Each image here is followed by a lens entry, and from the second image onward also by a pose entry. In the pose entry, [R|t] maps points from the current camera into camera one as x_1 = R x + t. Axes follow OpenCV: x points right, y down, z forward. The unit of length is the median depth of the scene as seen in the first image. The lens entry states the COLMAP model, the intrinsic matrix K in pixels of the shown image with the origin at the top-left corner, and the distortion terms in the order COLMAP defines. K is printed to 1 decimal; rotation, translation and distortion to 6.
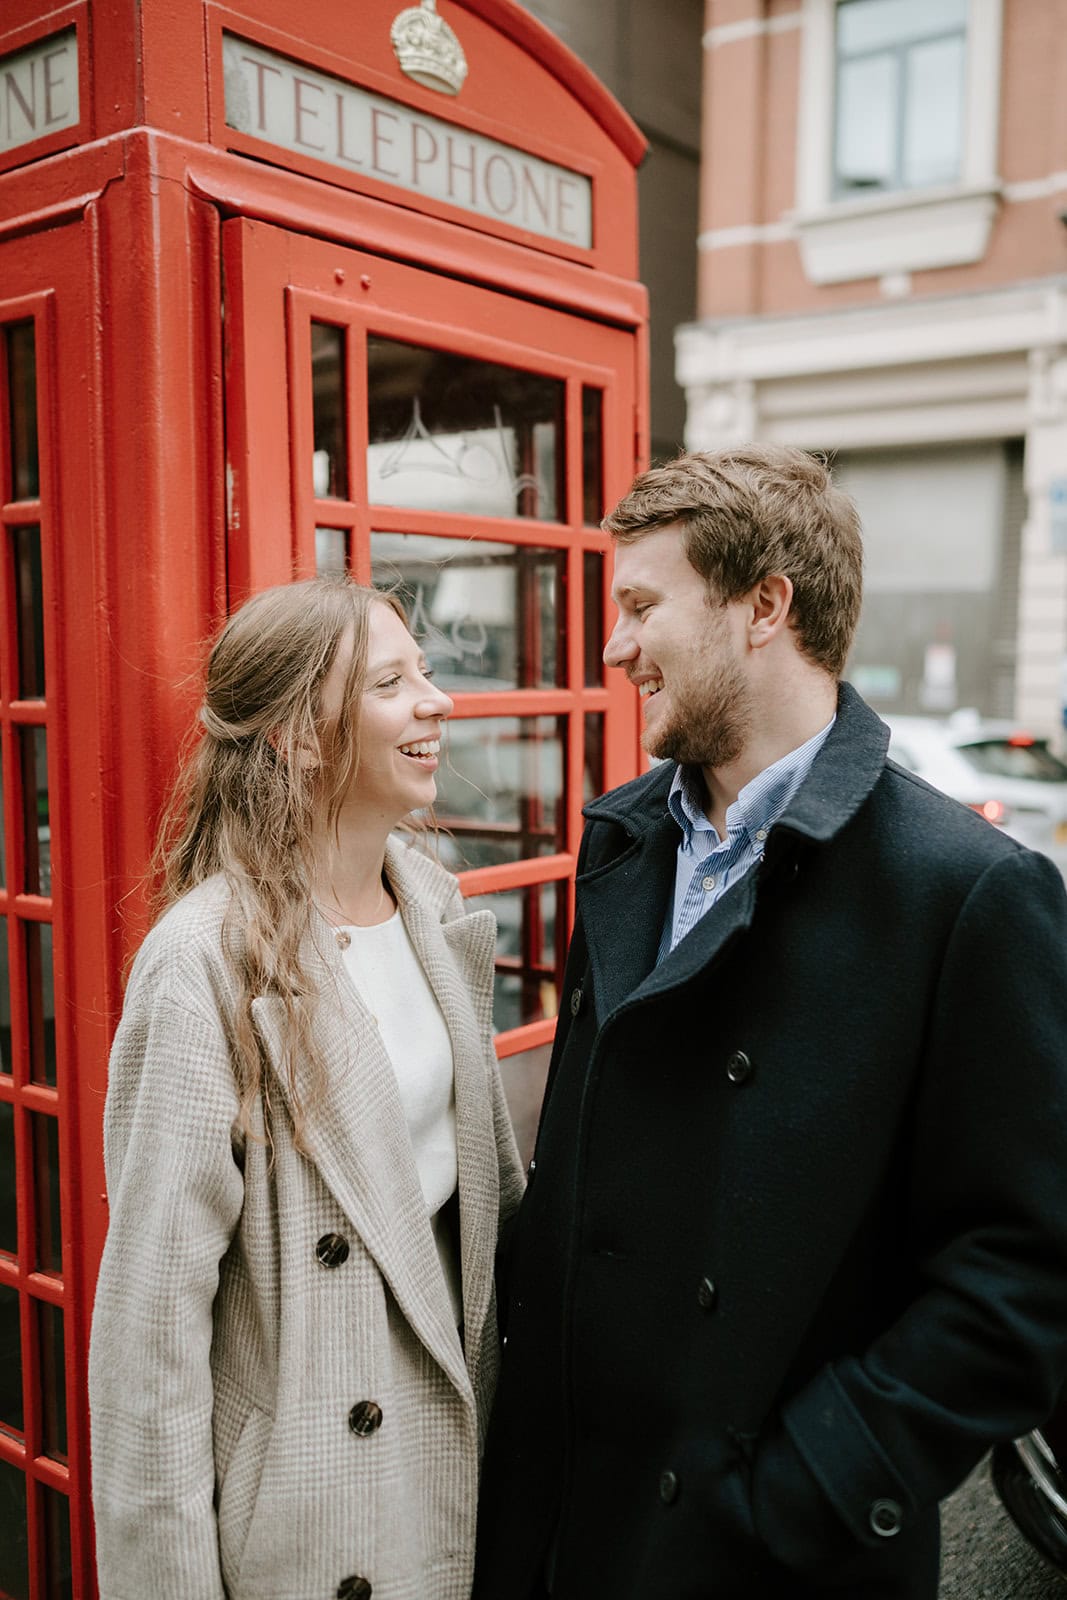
lens RADIAL K [[1618.0, 0, 533.5], [0, 1618.0, 800.0], [0, 0, 1]] dist [-0.001674, -0.001900]
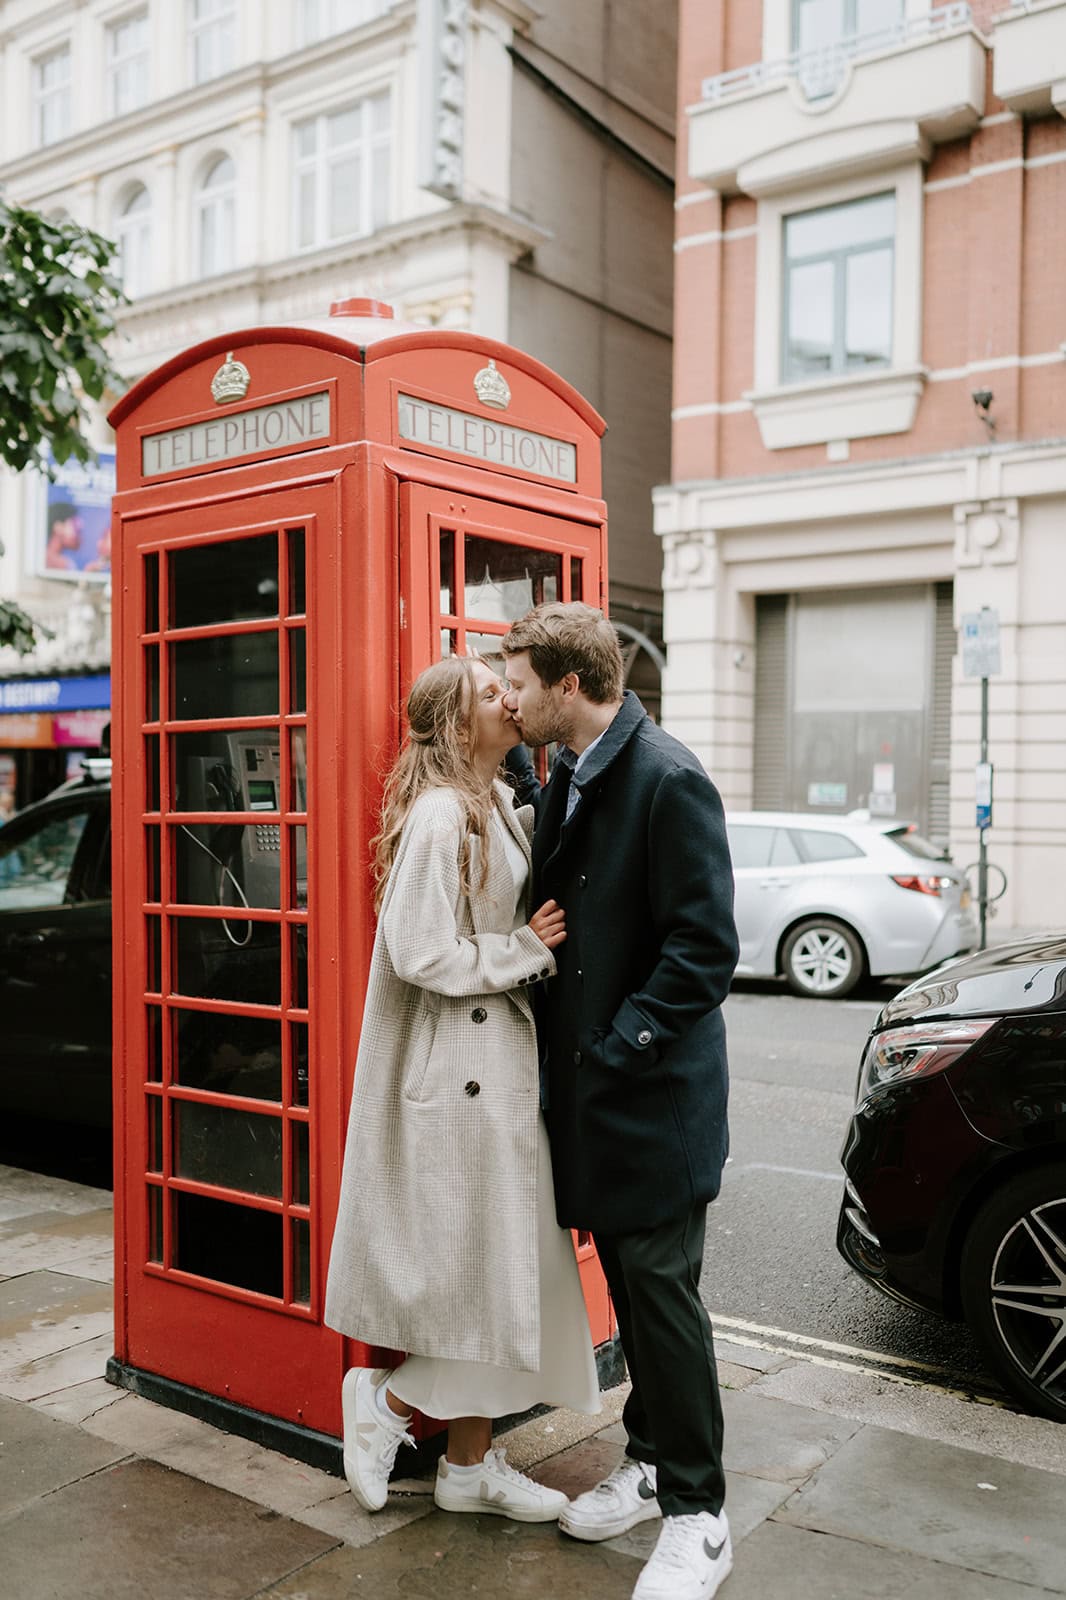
lens RADIAL K [[1520.1, 0, 533.0], [0, 1520.1, 800.0], [0, 0, 1]] dist [0.007442, 0.008355]
pose [[0.999983, -0.001089, 0.005726, -0.026659], [0.001526, 0.997044, -0.076819, 0.173914], [-0.005626, 0.076826, 0.997029, -0.798623]]
